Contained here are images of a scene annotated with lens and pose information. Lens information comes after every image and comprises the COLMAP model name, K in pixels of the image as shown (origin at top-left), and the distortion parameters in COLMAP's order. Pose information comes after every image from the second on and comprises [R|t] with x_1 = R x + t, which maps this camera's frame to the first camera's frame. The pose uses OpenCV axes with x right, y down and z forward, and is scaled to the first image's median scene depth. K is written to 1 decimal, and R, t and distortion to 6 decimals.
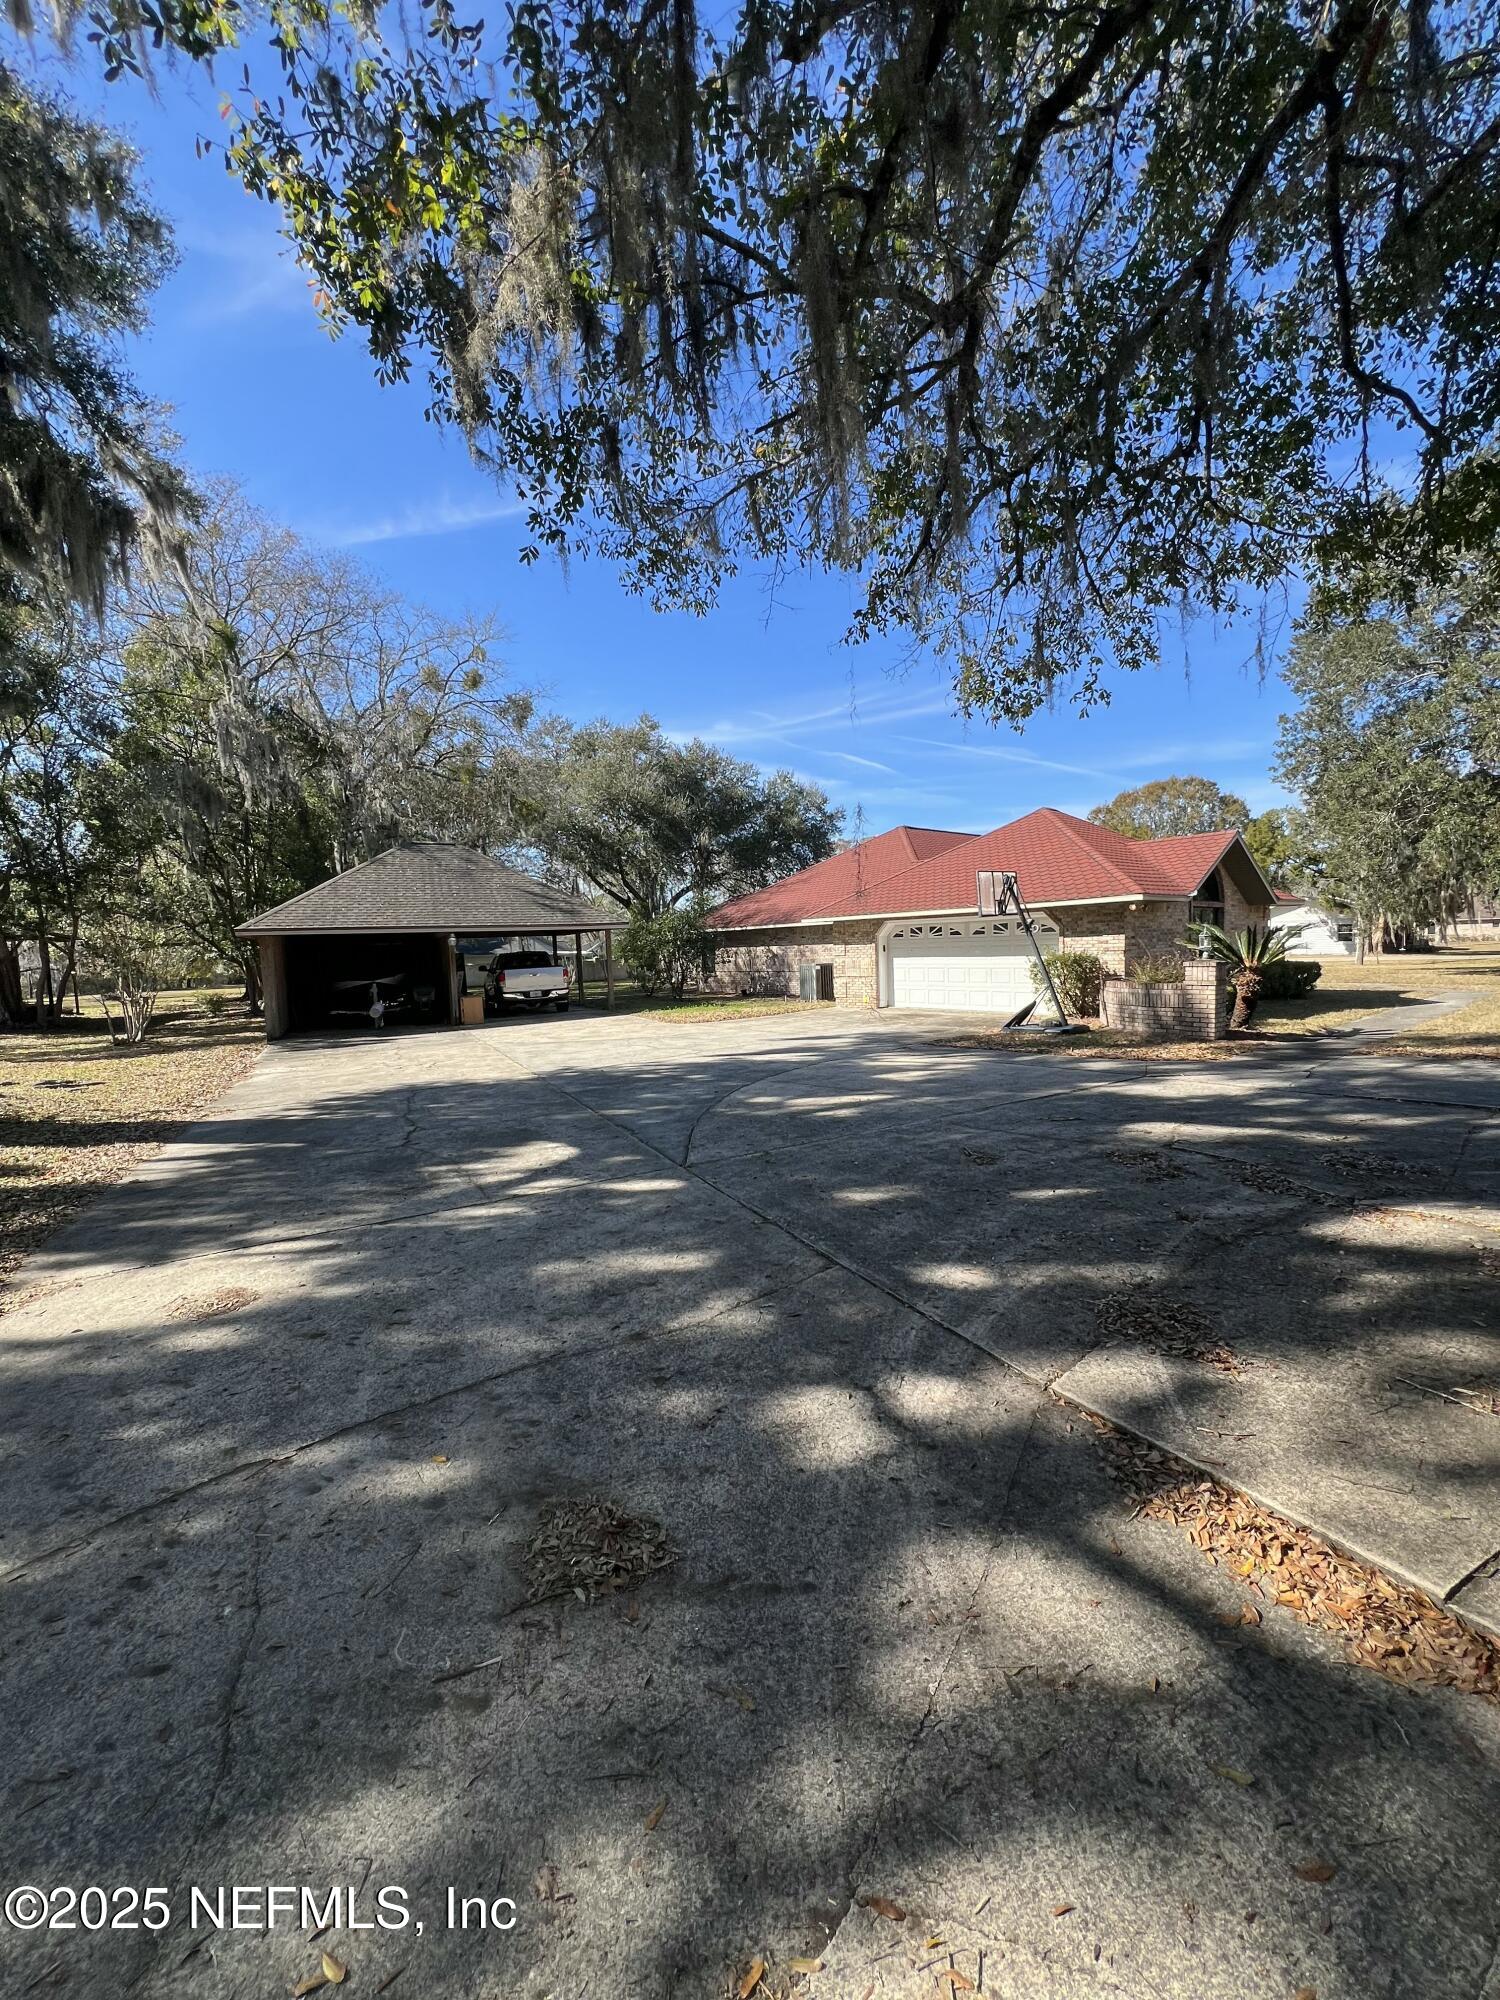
lens RADIAL K [[802.8, 0, 743.4], [0, 802.8, 999.7], [0, 0, 1]] dist [0.003351, 0.000580]
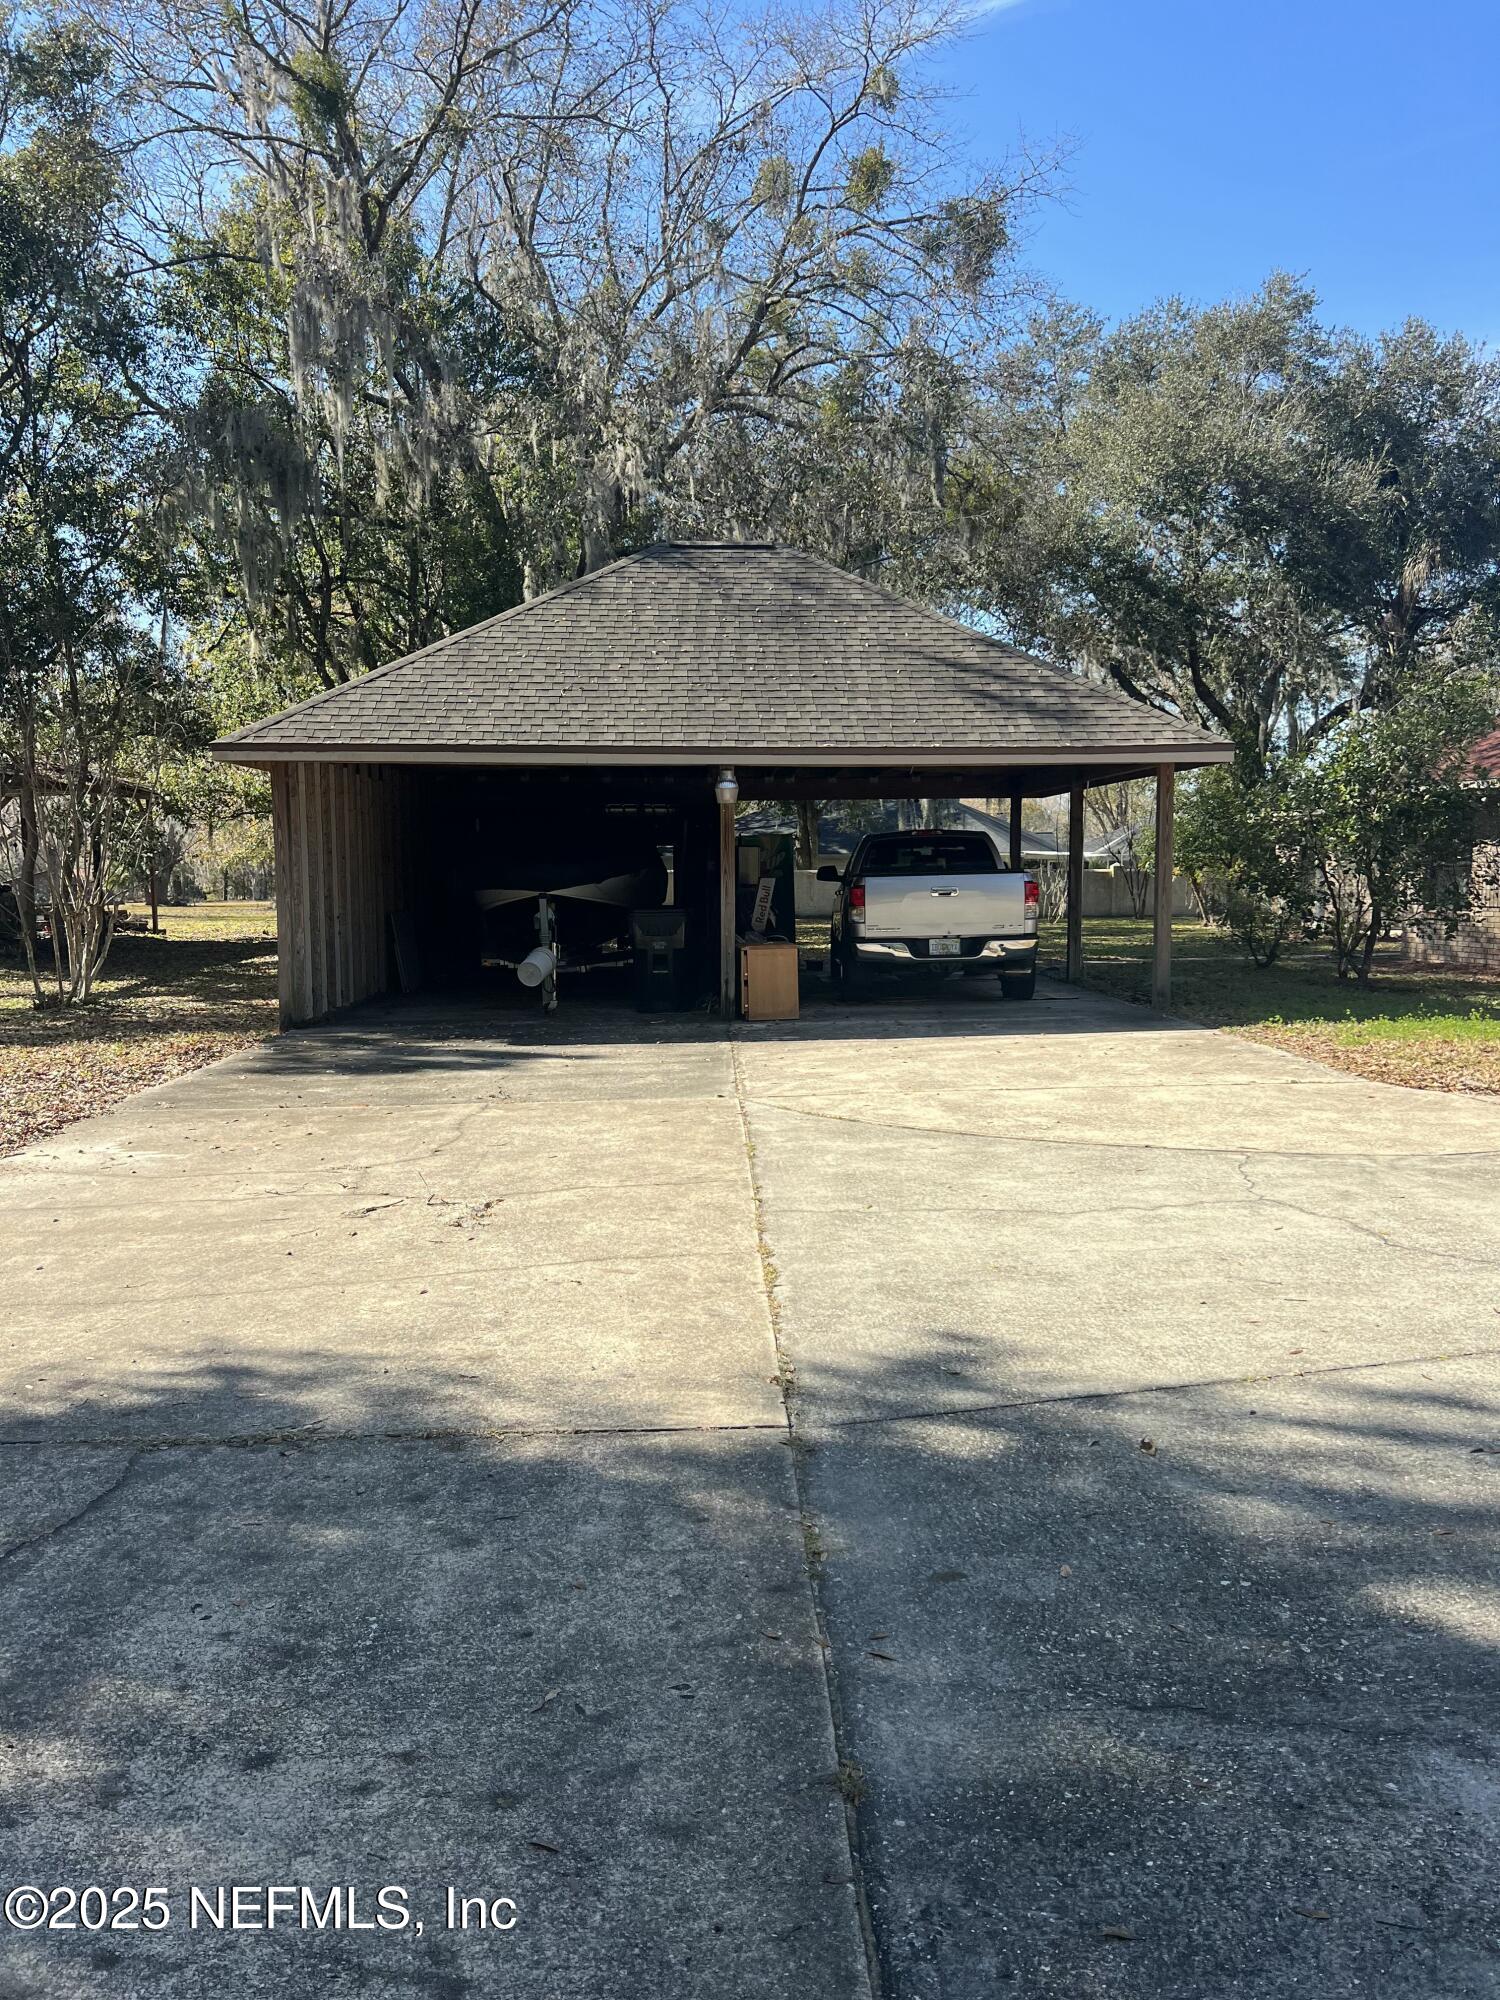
lens RADIAL K [[1517.6, 0, 745.8], [0, 1517.6, 1000.7], [0, 0, 1]] dist [0.053052, -0.060928]
pose [[0.913289, 0.069543, -0.401332, -0.055589], [-0.056110, 0.997403, 0.045144, -0.007158], [0.403430, -0.018711, 0.914819, 0.286854]]
